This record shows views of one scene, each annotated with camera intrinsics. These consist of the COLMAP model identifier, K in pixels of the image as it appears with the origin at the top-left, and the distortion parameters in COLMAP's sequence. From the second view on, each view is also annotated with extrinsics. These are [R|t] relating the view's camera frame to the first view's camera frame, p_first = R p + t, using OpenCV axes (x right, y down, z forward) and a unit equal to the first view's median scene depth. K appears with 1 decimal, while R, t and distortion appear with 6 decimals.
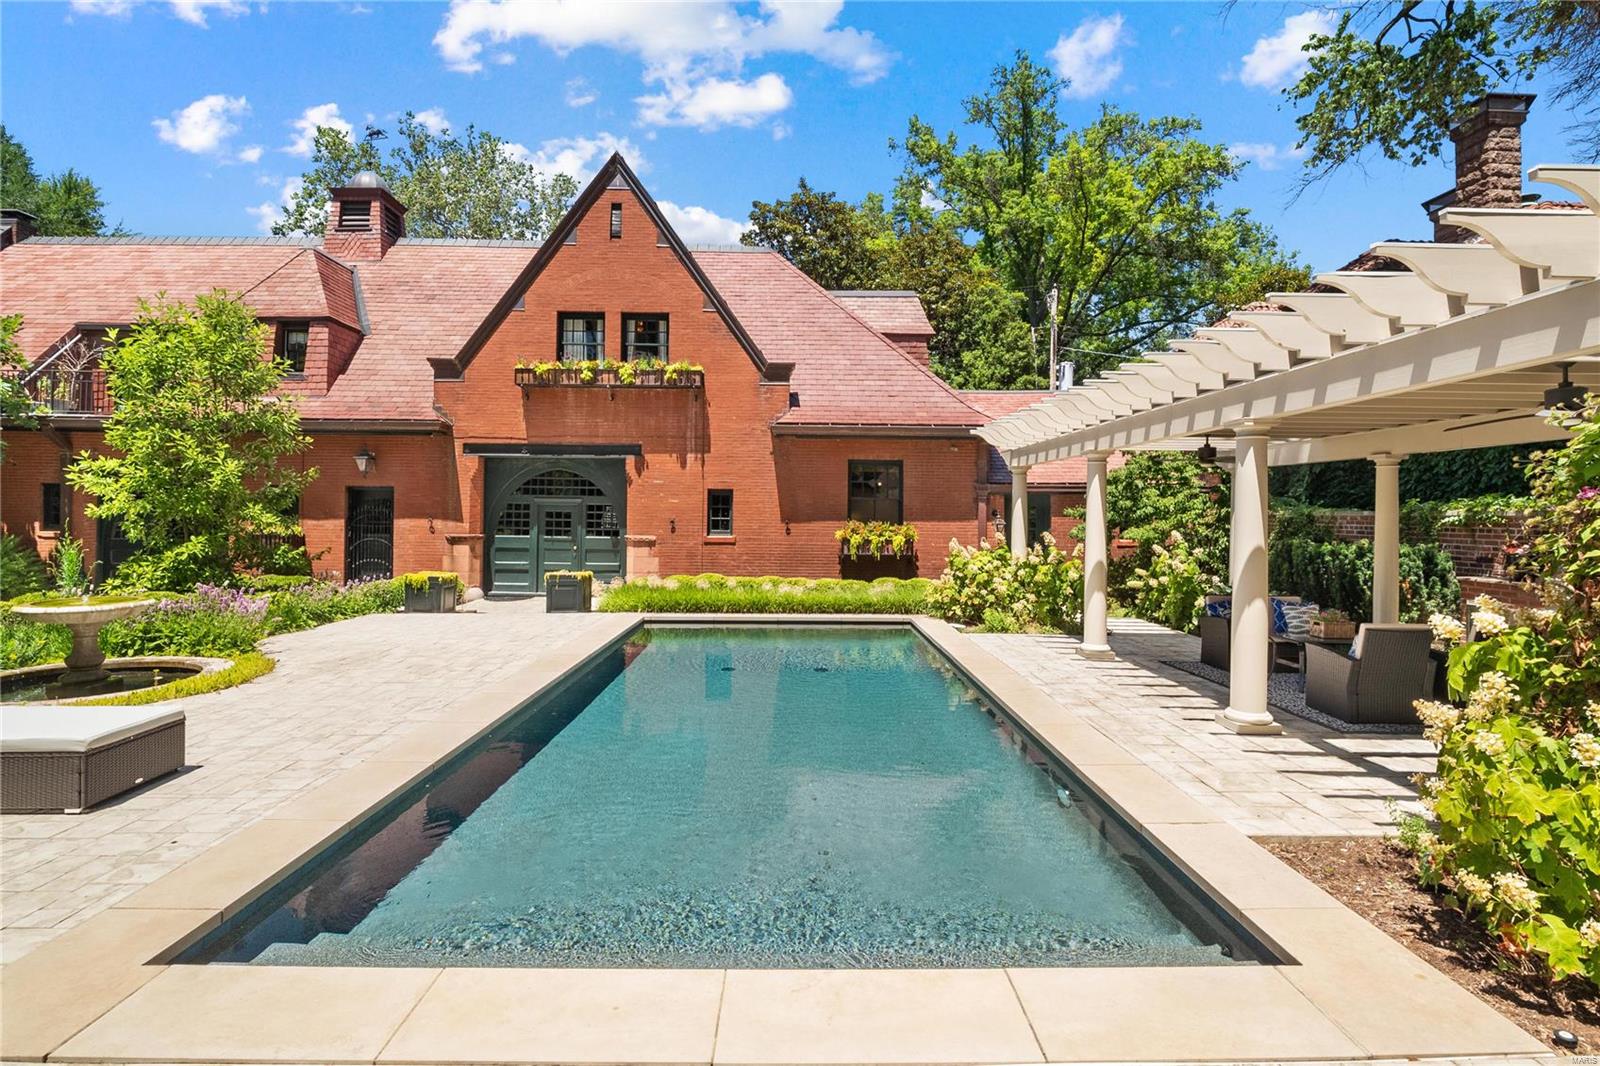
lens RADIAL K [[733.9, 0, 803.5], [0, 733.9, 523.3], [0, 0, 1]] dist [0.000018, 0.000012]
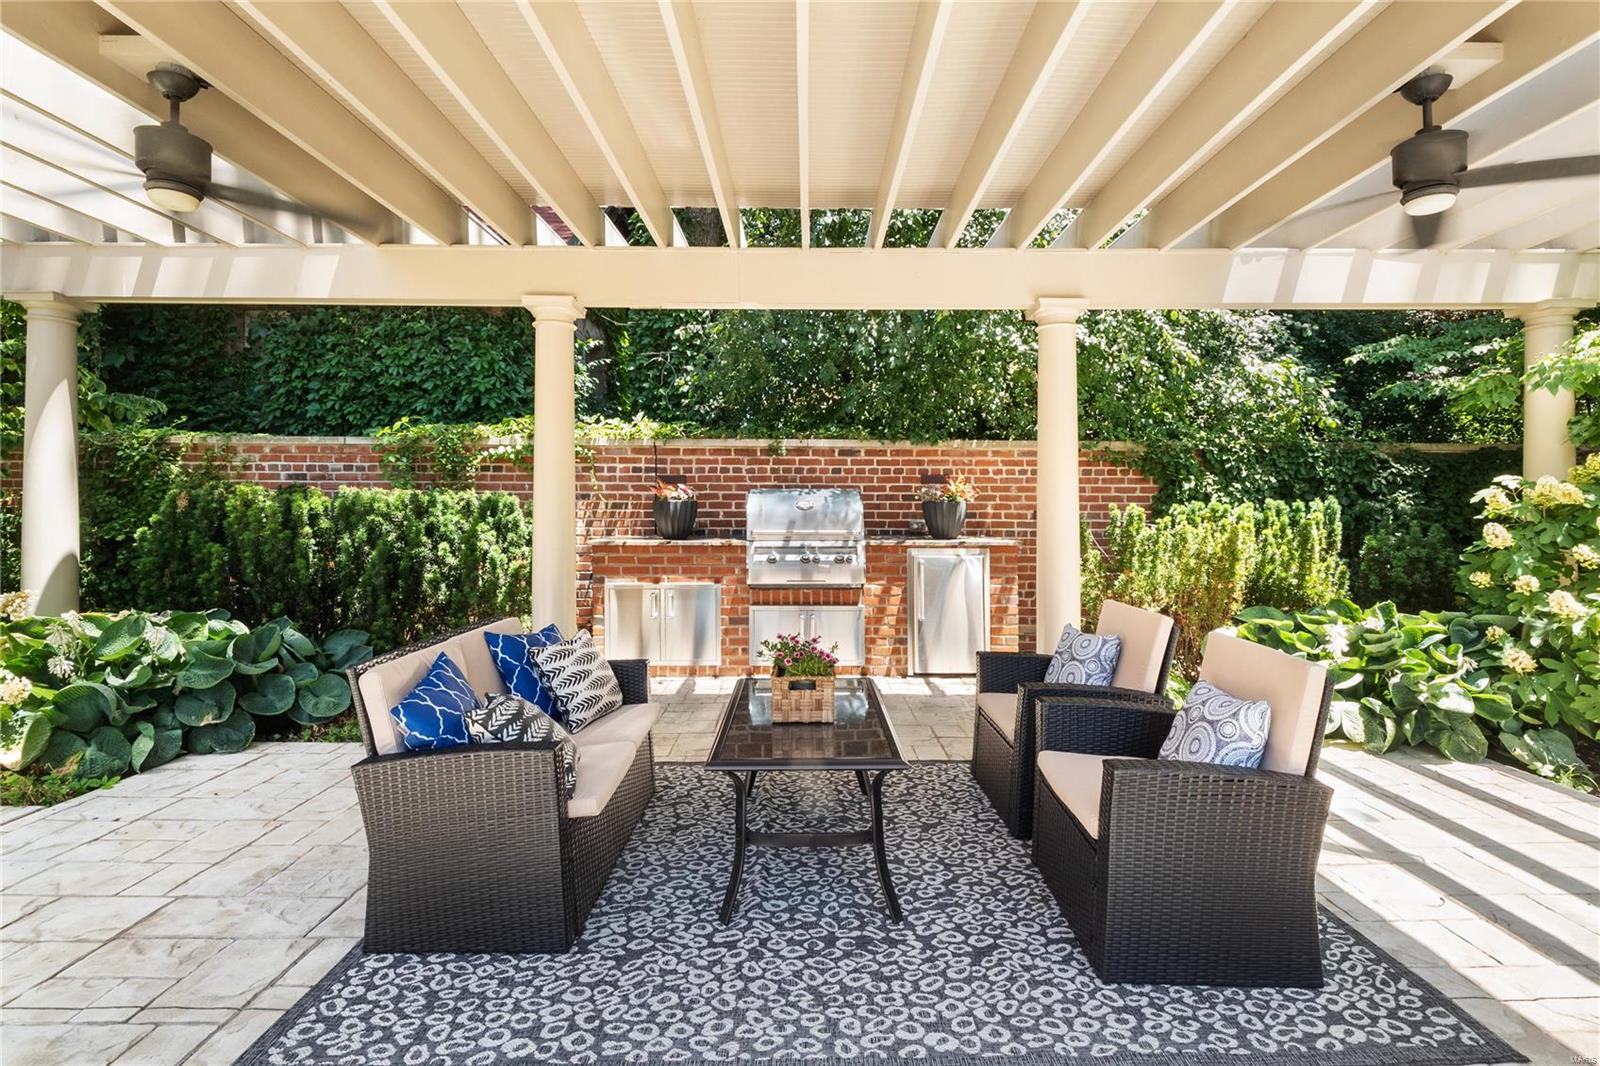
lens RADIAL K [[733.9, 0, 803.5], [0, 733.9, 523.3], [0, 0, 1]] dist [0.000018, 0.000012]
pose [[0.021517, -0.046051, 0.998707, 0.281610], [0.002023, 0.998939, 0.046019, 0.030080], [-0.999766, 0.001030, 0.021587, 0.785586]]
